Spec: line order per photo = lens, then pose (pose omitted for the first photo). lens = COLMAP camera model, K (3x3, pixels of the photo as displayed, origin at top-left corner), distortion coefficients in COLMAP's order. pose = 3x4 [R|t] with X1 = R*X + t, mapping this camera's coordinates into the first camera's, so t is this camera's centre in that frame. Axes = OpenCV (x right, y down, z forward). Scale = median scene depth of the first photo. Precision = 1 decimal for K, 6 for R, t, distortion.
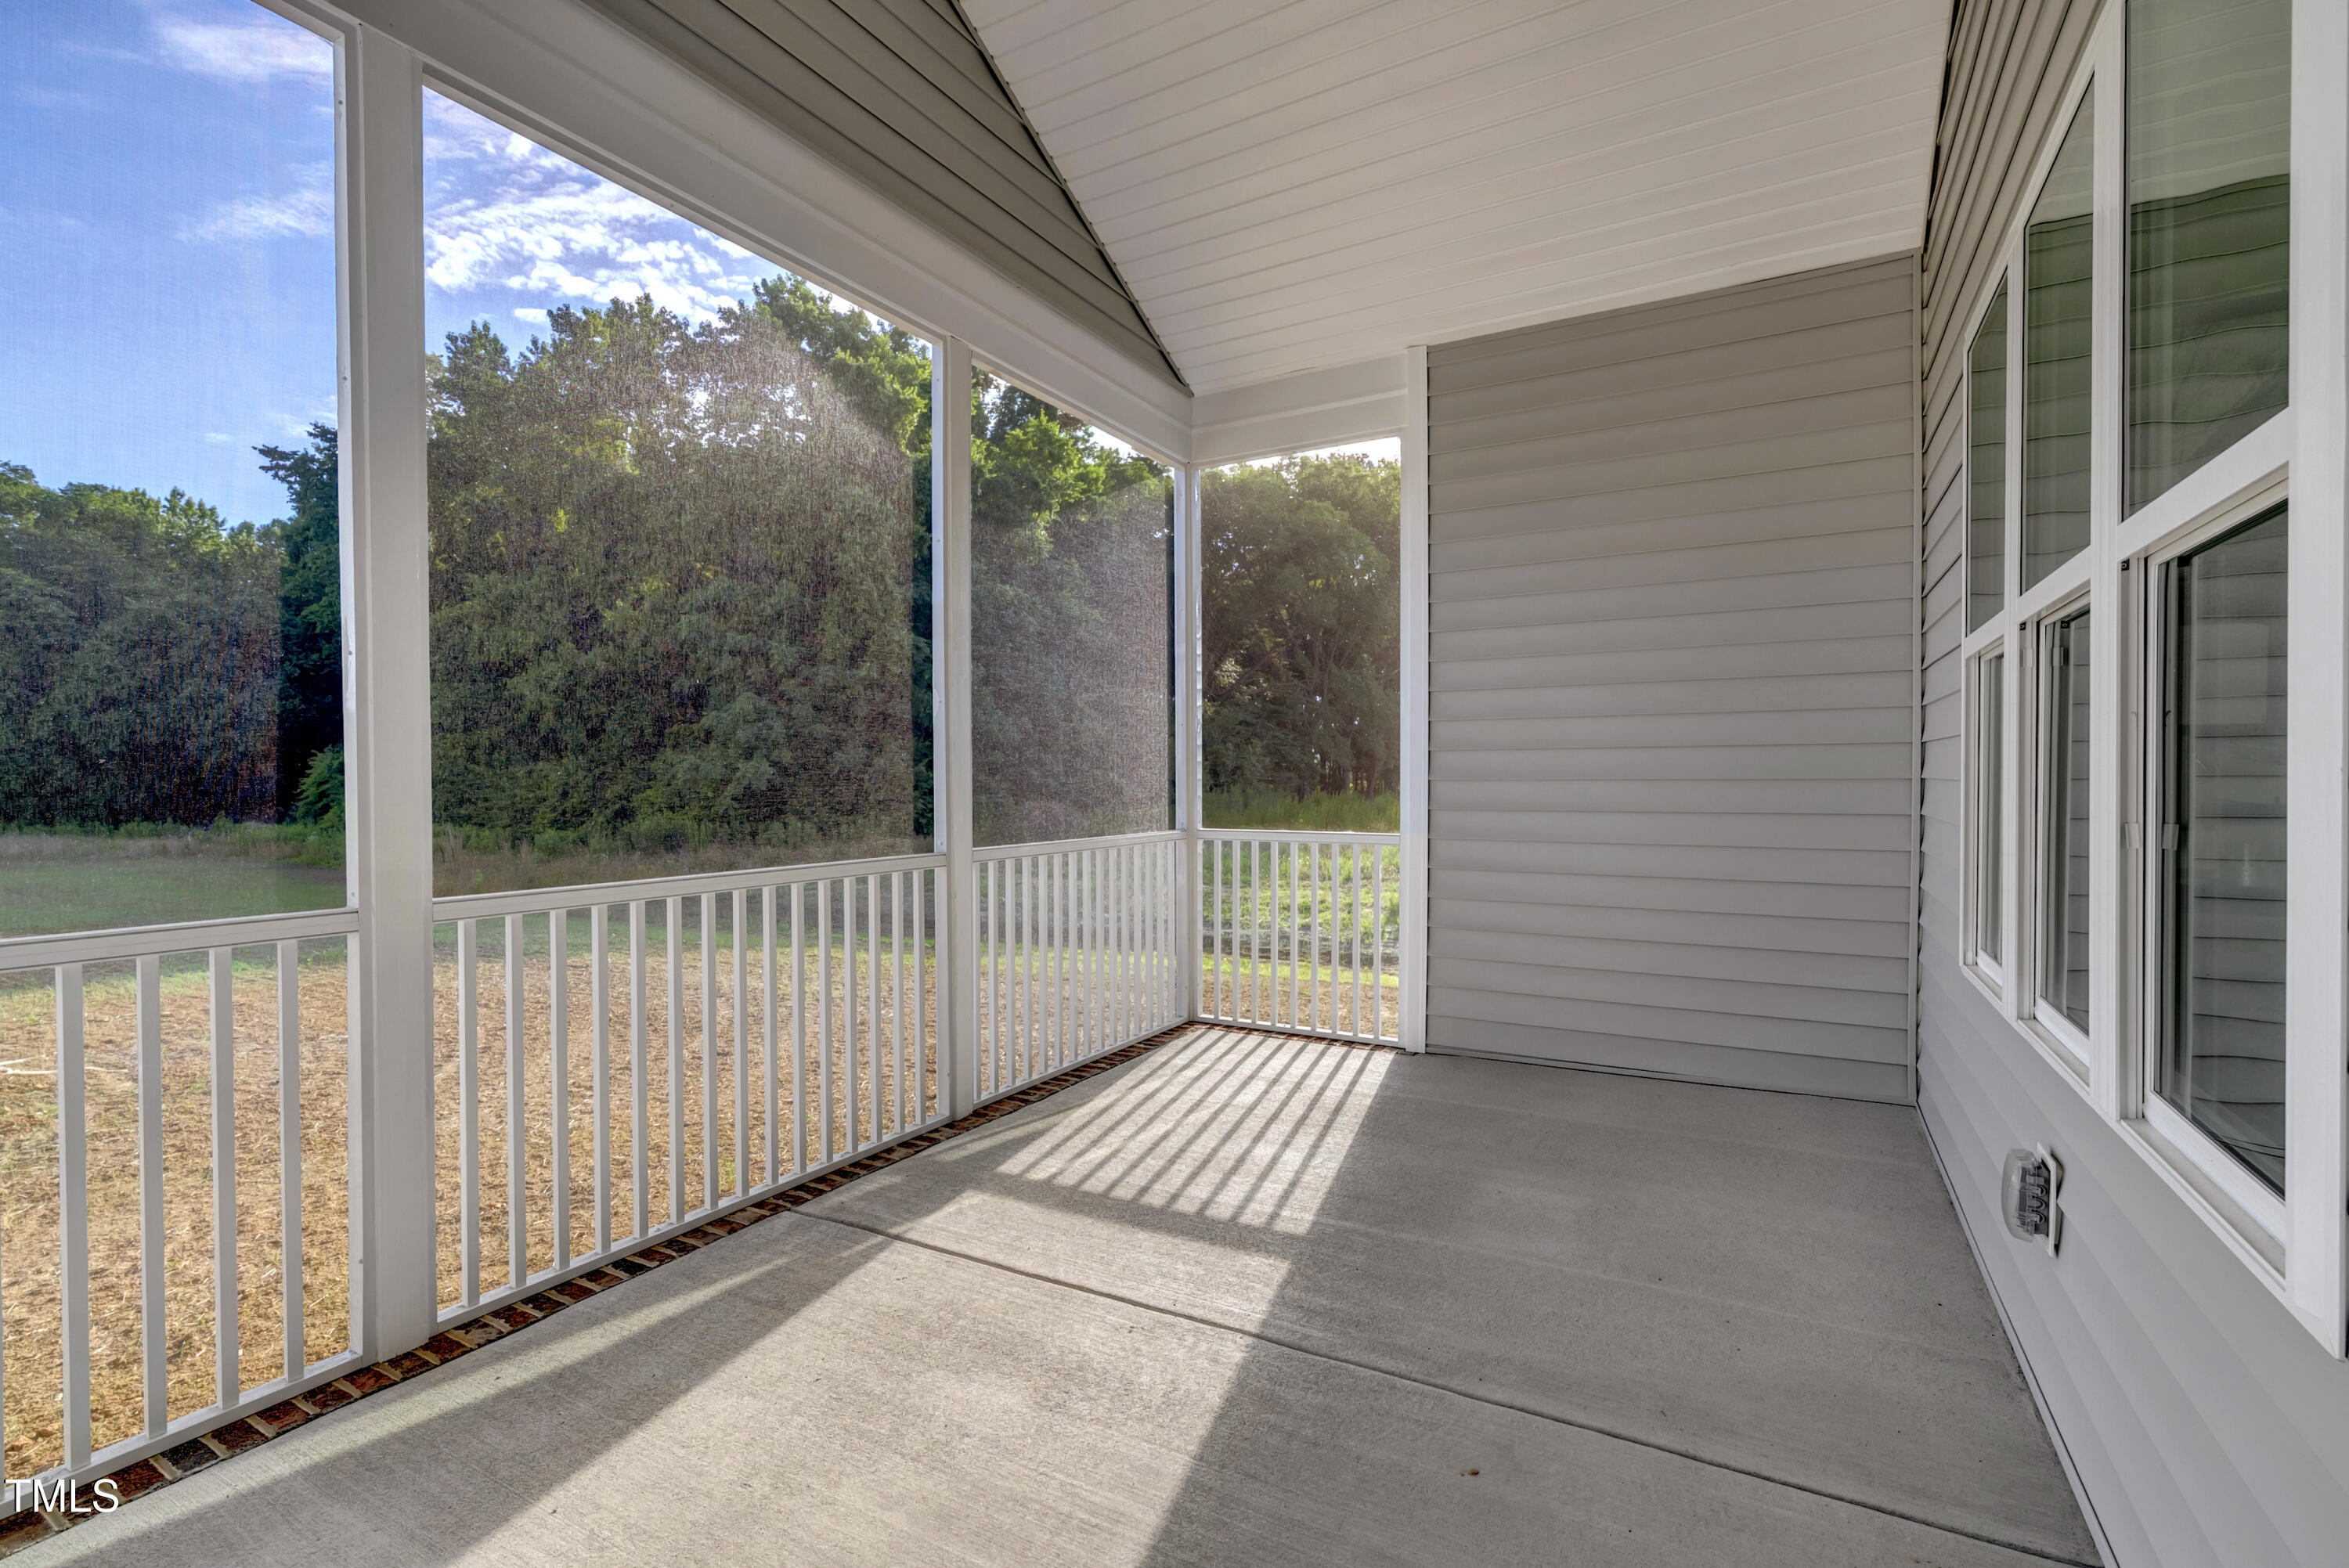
lens RADIAL K [[1082.0, 0, 1191.9], [0, 1082.0, 781.0], [0, 0, 1]] dist [-0.006418, 0.000568]
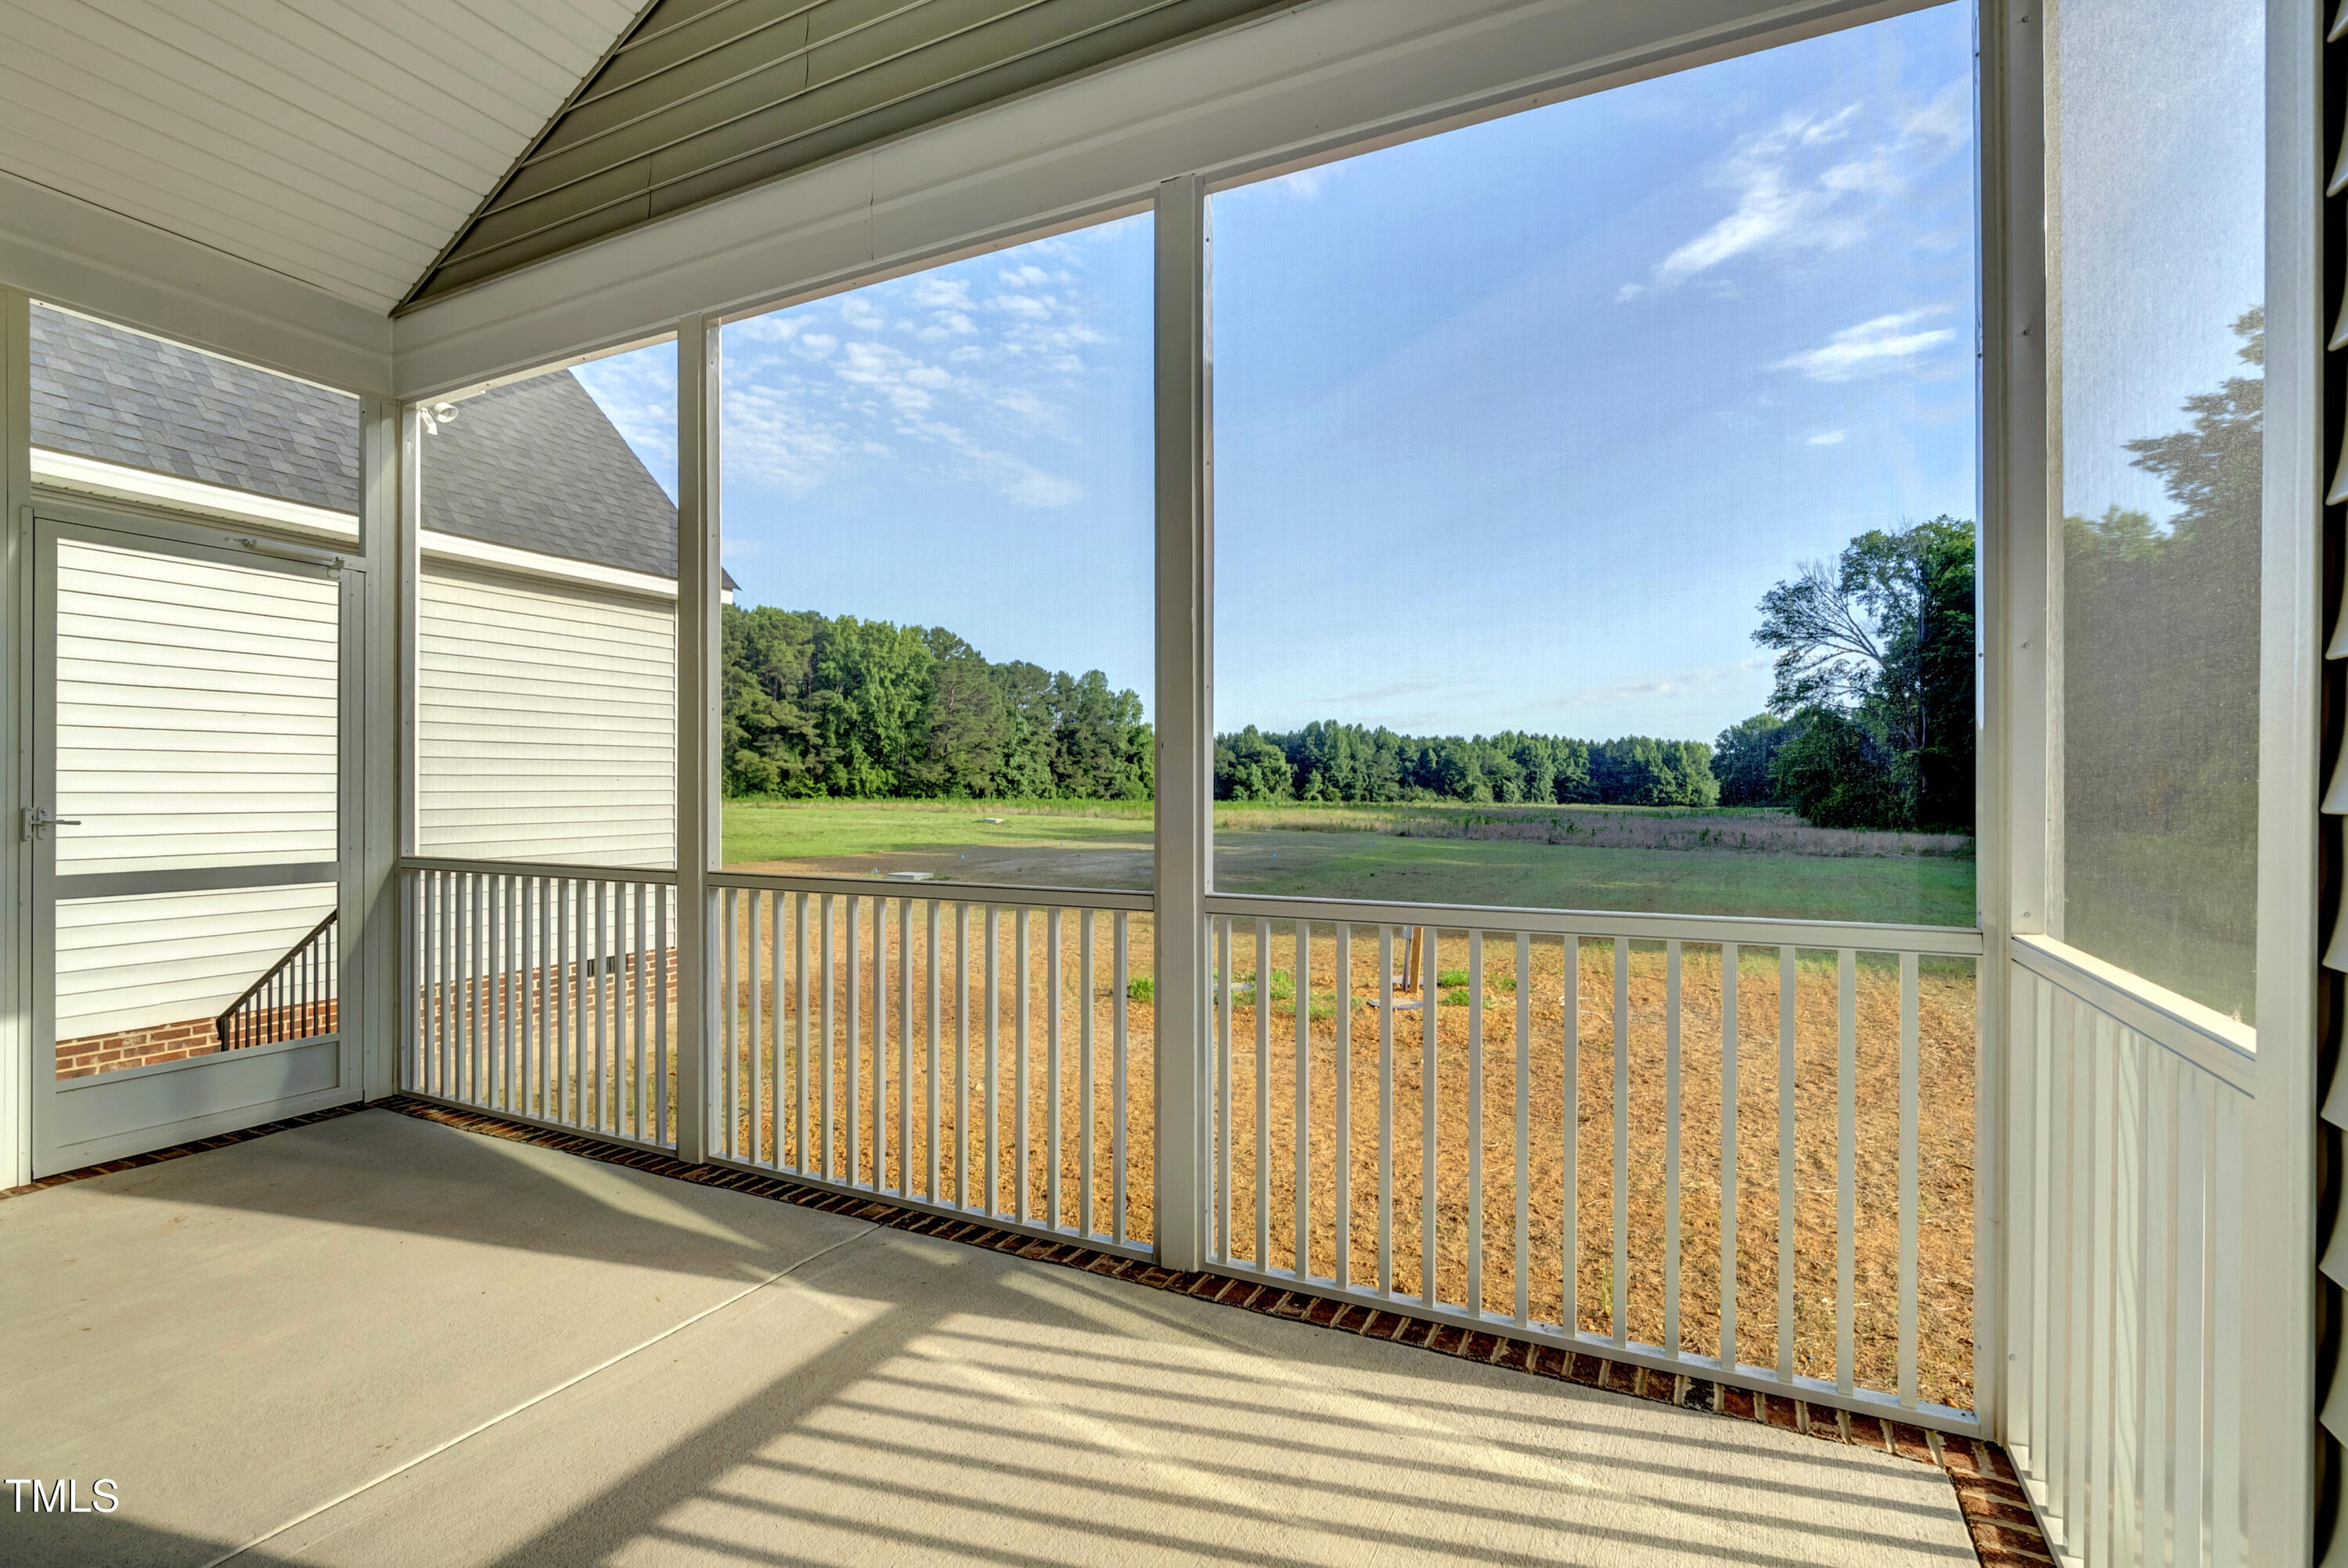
lens RADIAL K [[1096.4, 0, 1162.3], [0, 1096.4, 766.8], [0, 0, 1]] dist [-0.003771, -0.000109]
pose [[0.035741, -0.018427, -0.999191, 0.499691], [-0.008362, 0.999789, -0.018737, 0.001871], [0.999326, 0.009025, 0.035579, 0.968785]]
